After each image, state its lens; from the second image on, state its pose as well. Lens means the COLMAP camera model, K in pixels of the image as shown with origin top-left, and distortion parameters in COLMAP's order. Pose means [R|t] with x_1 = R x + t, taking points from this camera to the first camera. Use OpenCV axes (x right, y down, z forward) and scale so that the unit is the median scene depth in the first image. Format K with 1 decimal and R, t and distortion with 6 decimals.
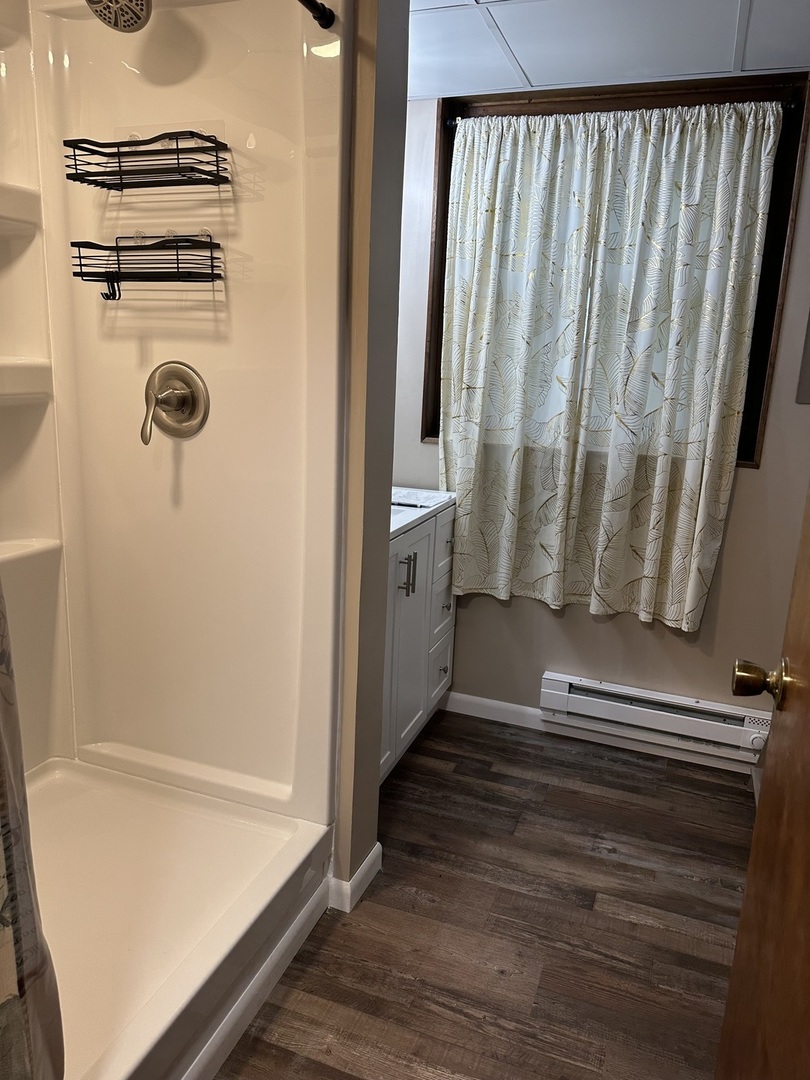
lens RADIAL K [[764.2, 0, 405.0], [0, 764.2, 540.0], [0, 0, 1]] dist [0.099673, -0.144608]
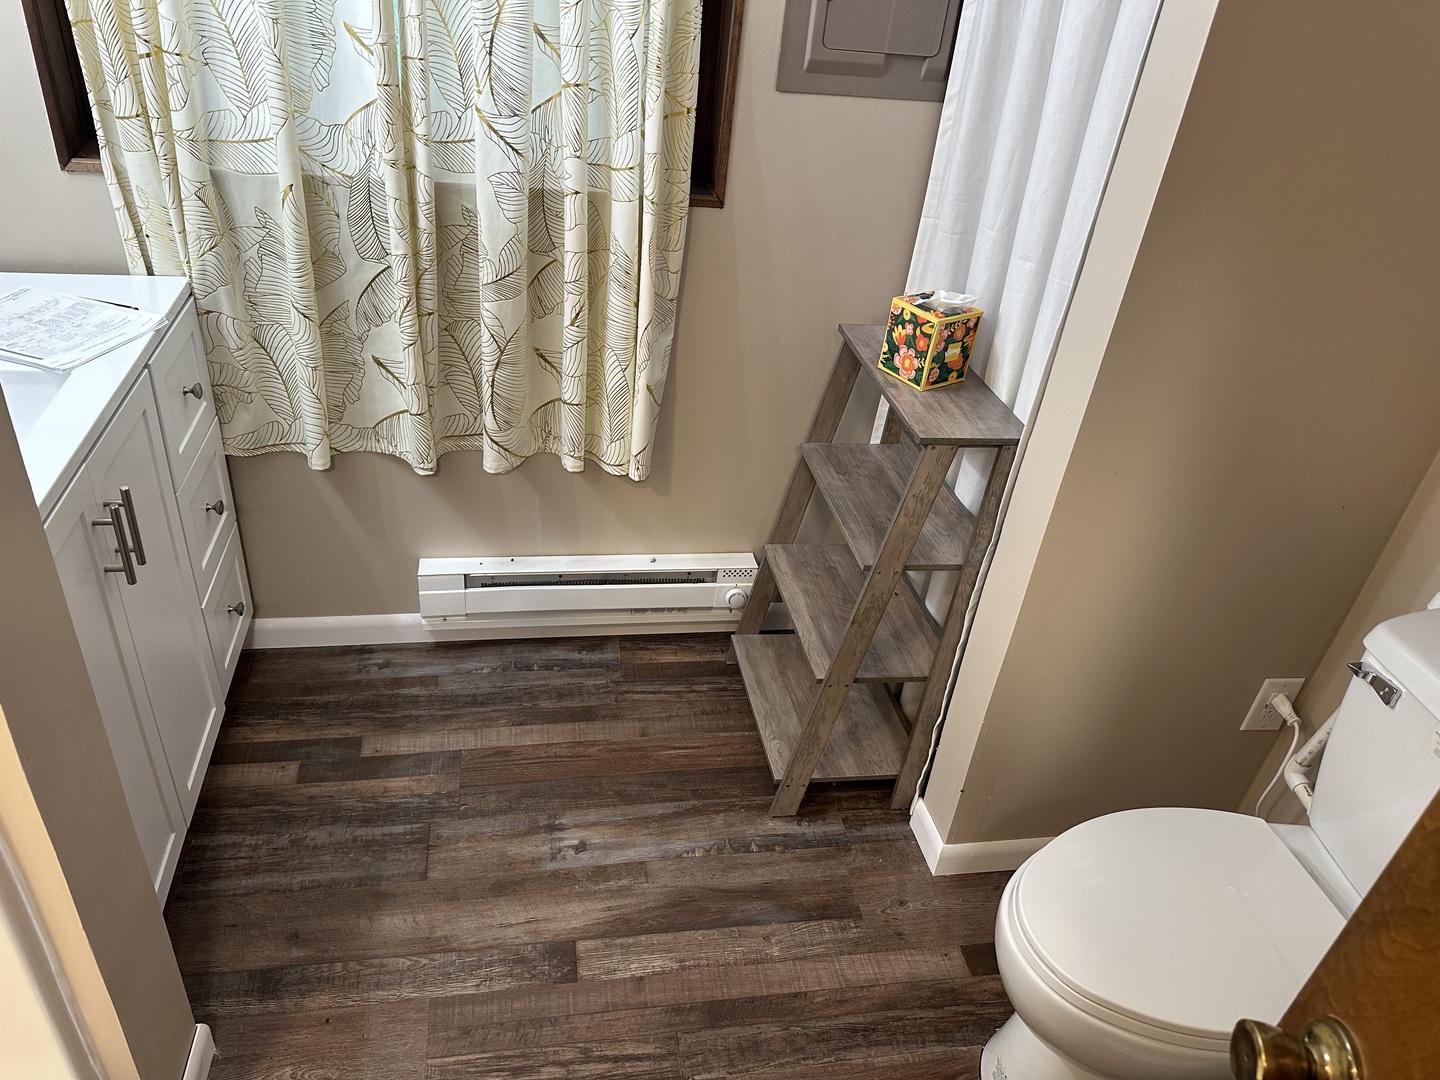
lens RADIAL K [[1018.9, 0, 720.8], [0, 1018.9, 532.5], [0, 0, 1]] dist [0.099673, -0.144608]
pose [[0.858941, -0.240957, 0.451840, 0.029913], [0.051493, 0.918544, 0.391952, -0.169055], [-0.509478, -0.313397, 0.801383, 0.269562]]
